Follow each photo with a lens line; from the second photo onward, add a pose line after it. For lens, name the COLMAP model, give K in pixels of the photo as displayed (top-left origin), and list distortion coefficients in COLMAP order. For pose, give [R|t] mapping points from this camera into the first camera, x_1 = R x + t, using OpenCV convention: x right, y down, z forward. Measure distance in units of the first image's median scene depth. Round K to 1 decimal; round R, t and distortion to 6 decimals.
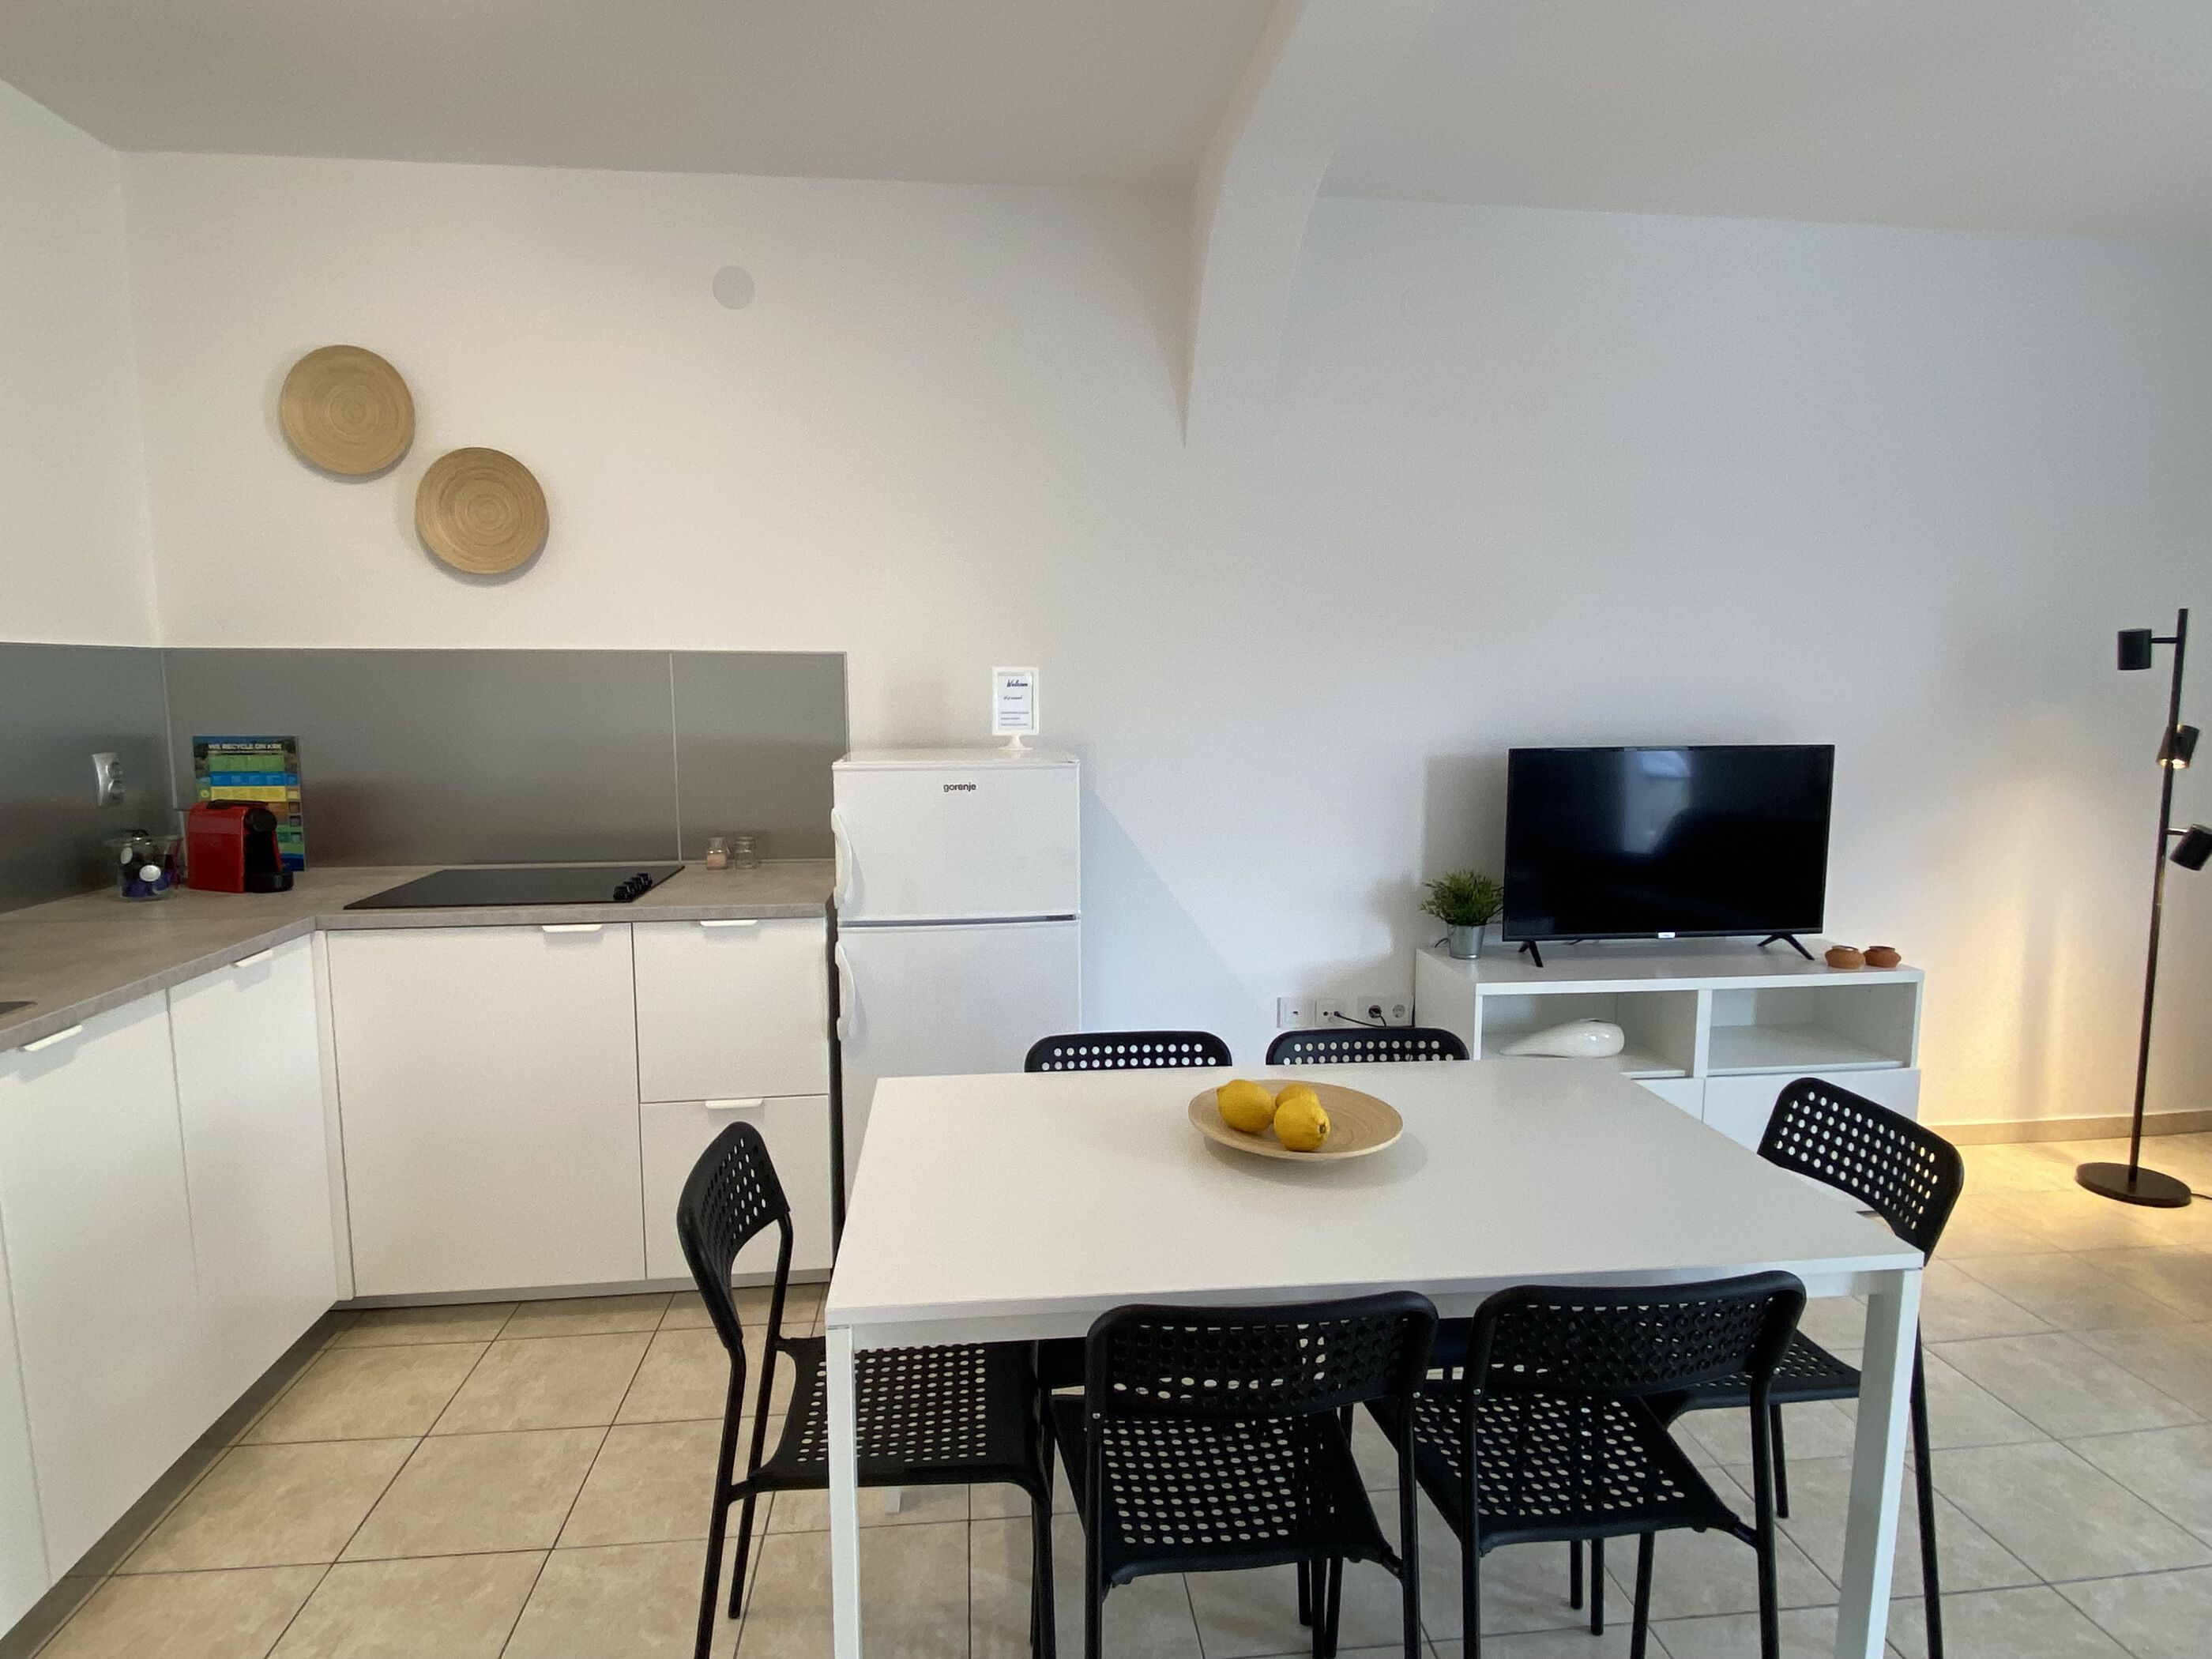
lens RADIAL K [[1194.8, 0, 1106.0], [0, 1194.8, 829.5], [0, 0, 1]] dist [0.059449, -0.061839]
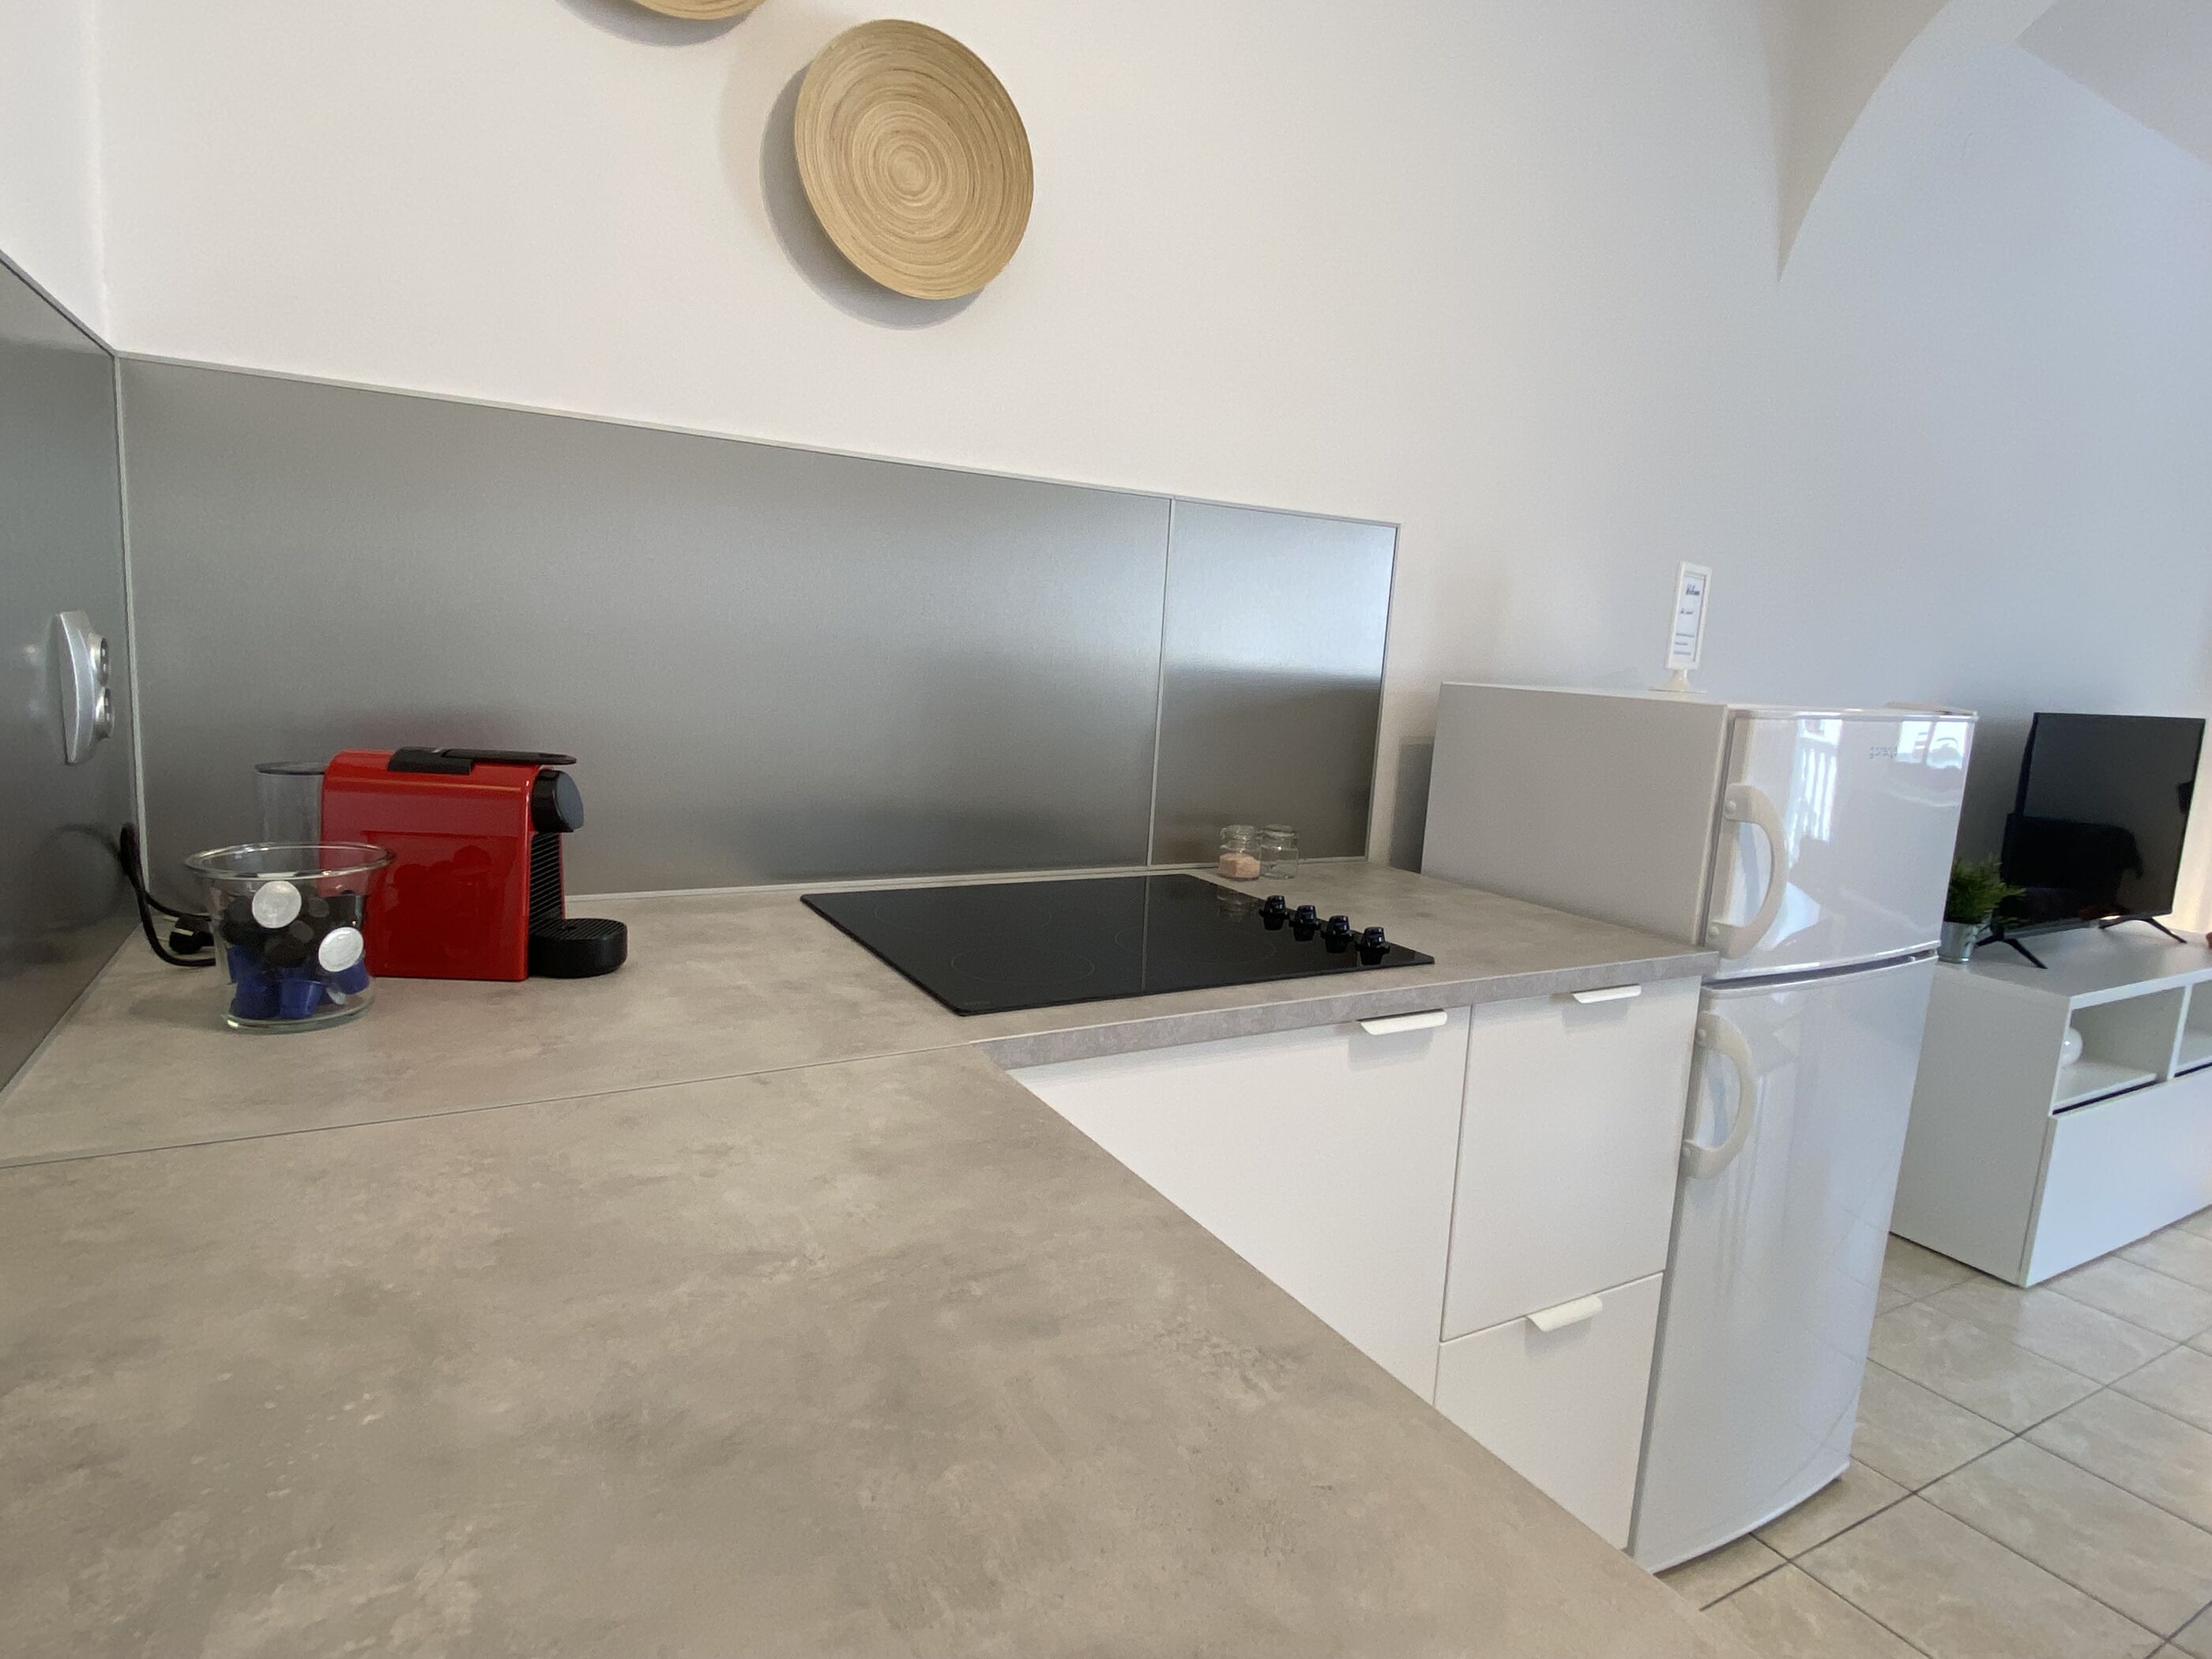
lens RADIAL K [[1236.7, 0, 1106.0], [0, 1236.7, 829.5], [0, 0, 1]] dist [-0.002652, -0.001994]
pose [[0.912511, -0.009815, 0.408935, -0.814850], [-0.005408, 0.999335, 0.036053, -0.016857], [-0.409017, -0.035110, 0.911851, 0.631379]]
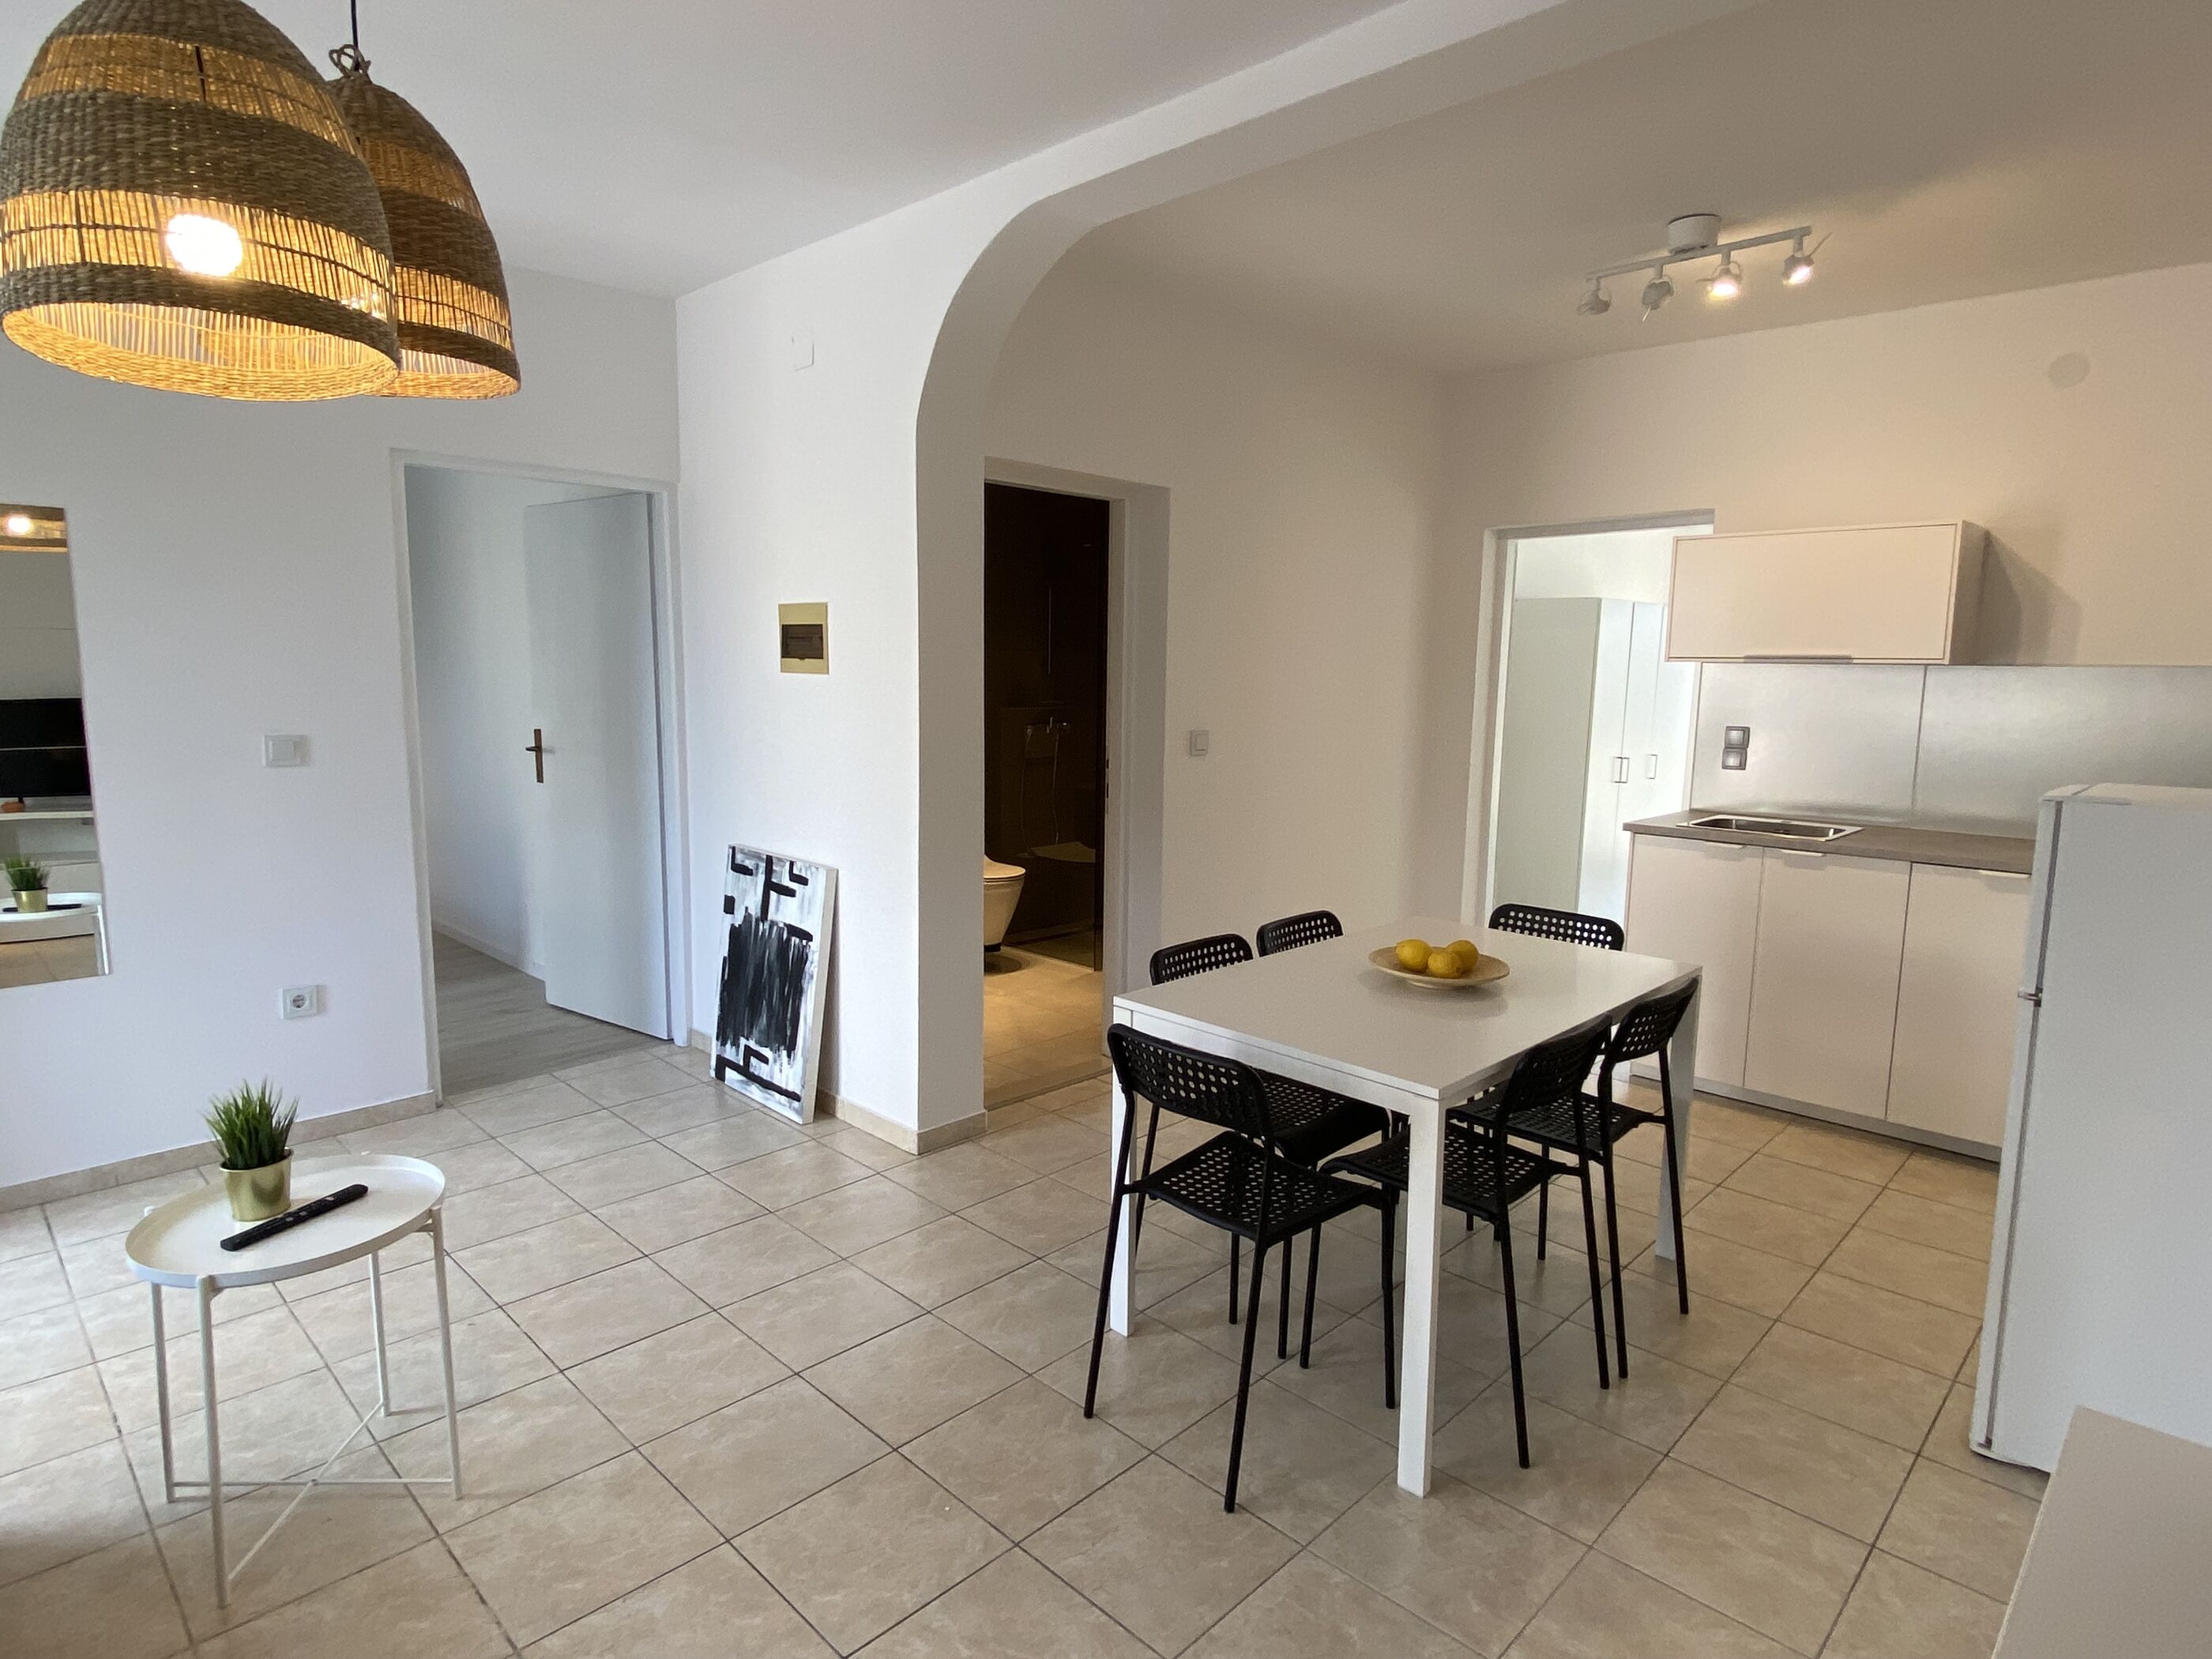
lens RADIAL K [[1216.8, 0, 1106.0], [0, 1216.8, 829.5], [0, 0, 1]] dist [0.034968, -0.048982]
pose [[-0.768004, 0.073589, -0.636203, 1.065777], [-0.096629, 0.968690, 0.228695, -0.180877], [0.633113, 0.237115, -0.736847, 1.327292]]
